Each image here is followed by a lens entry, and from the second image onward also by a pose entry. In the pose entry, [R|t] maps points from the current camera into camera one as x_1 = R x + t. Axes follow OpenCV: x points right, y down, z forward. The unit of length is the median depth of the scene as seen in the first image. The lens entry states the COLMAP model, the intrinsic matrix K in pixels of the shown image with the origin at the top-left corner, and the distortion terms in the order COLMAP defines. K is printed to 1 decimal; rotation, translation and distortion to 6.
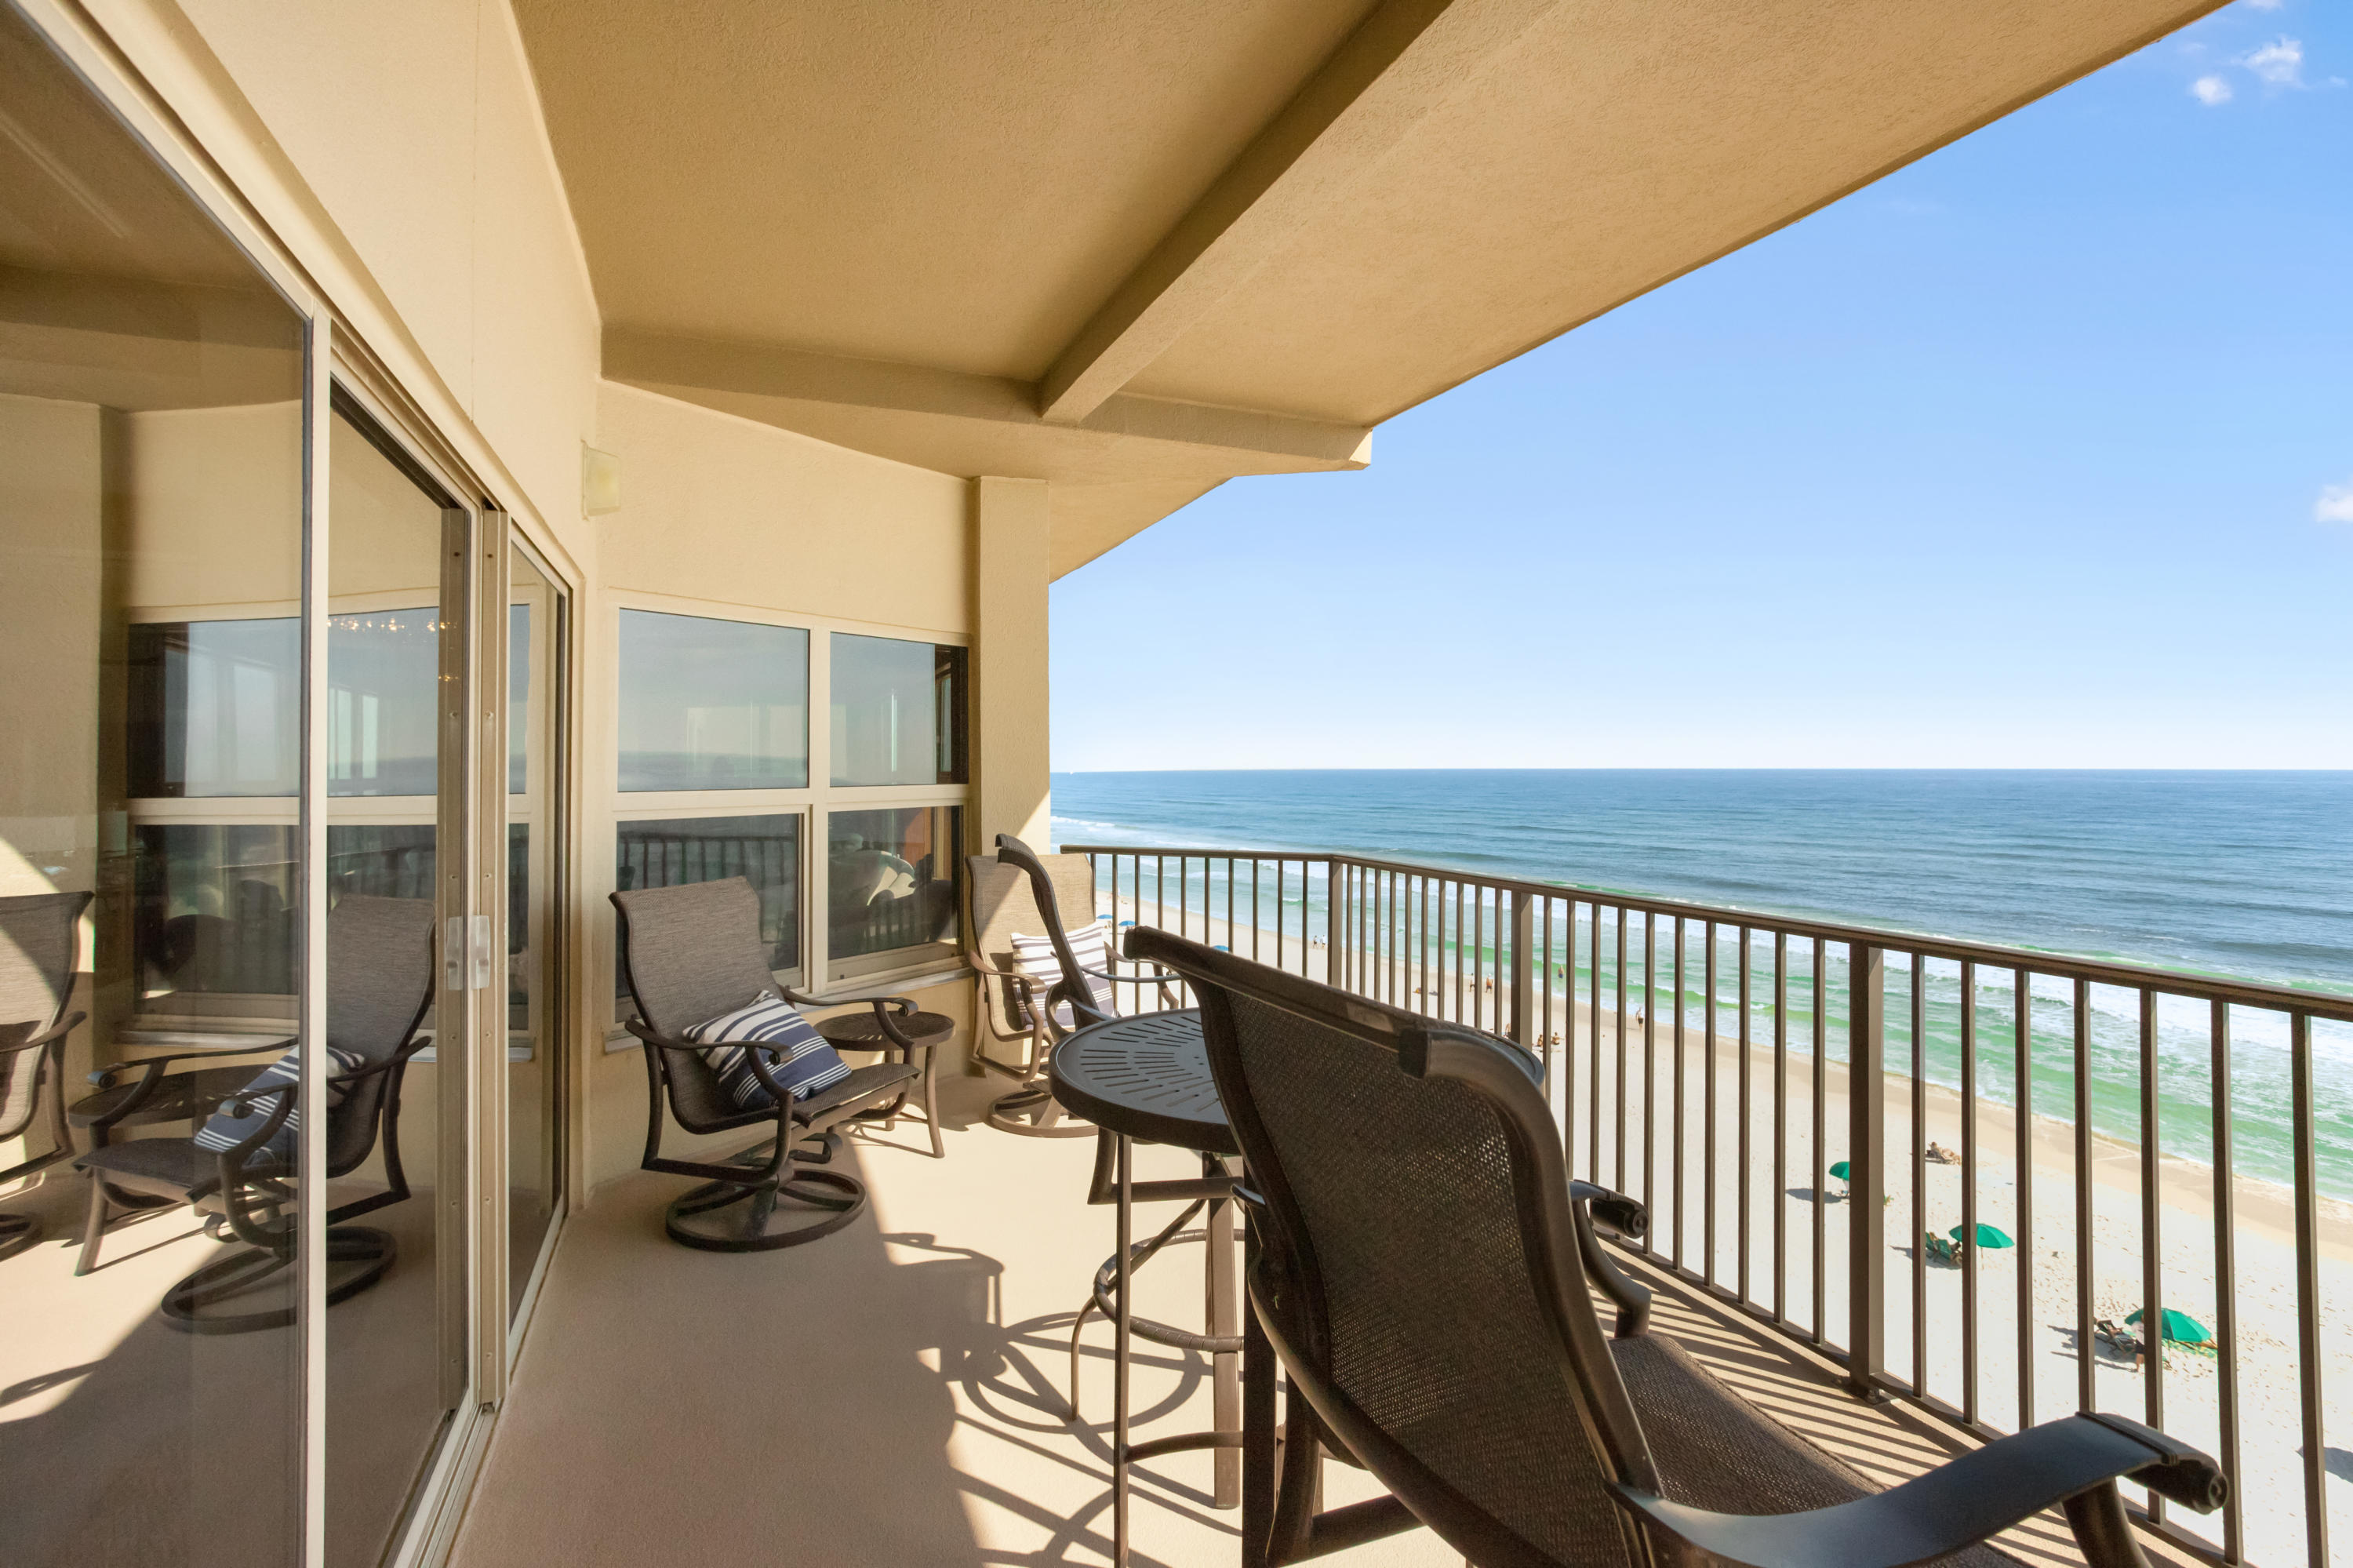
lens RADIAL K [[1124.7, 0, 1184.7], [0, 1124.7, 773.1], [0, 0, 1]] dist [-0.051422, 0.030439]
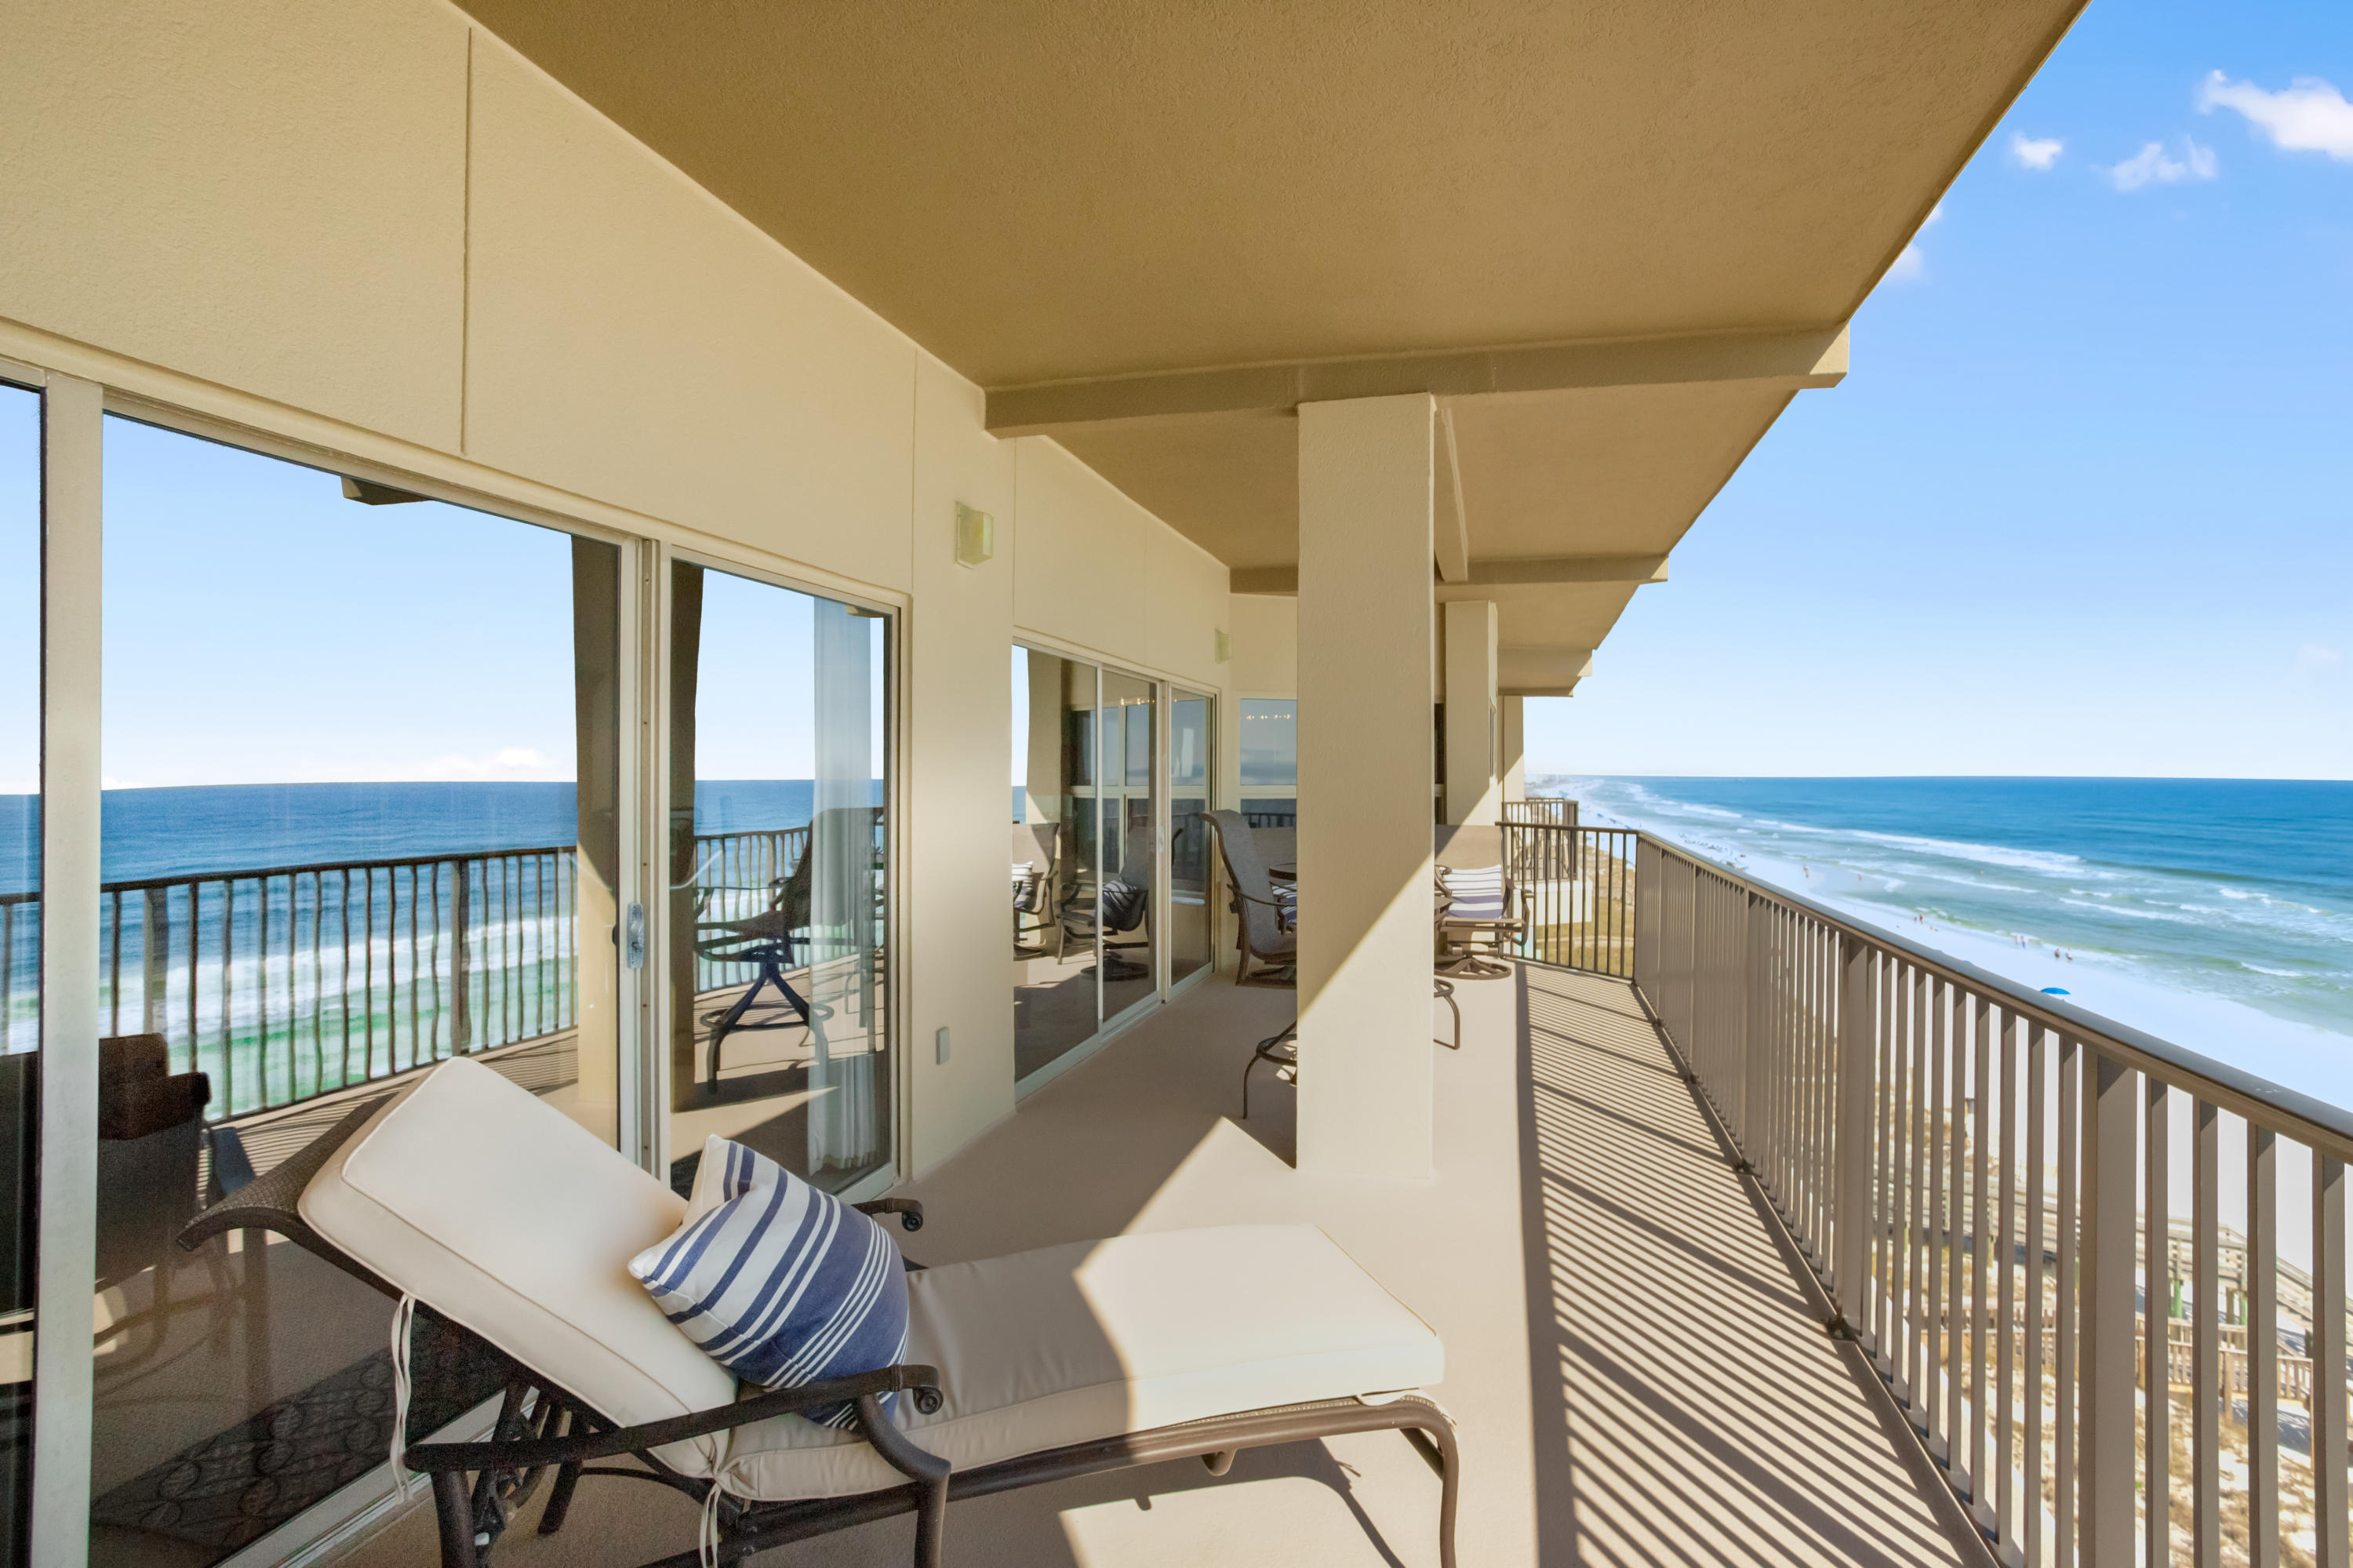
lens RADIAL K [[1124.7, 0, 1184.7], [0, 1124.7, 773.1], [0, 0, 1]] dist [-0.051422, 0.030439]
pose [[0.785820, 0.004940, -0.618436, 0.724074], [-0.001786, 0.999982, 0.005718, -0.017919], [0.618453, -0.003388, 0.785814, -0.743013]]
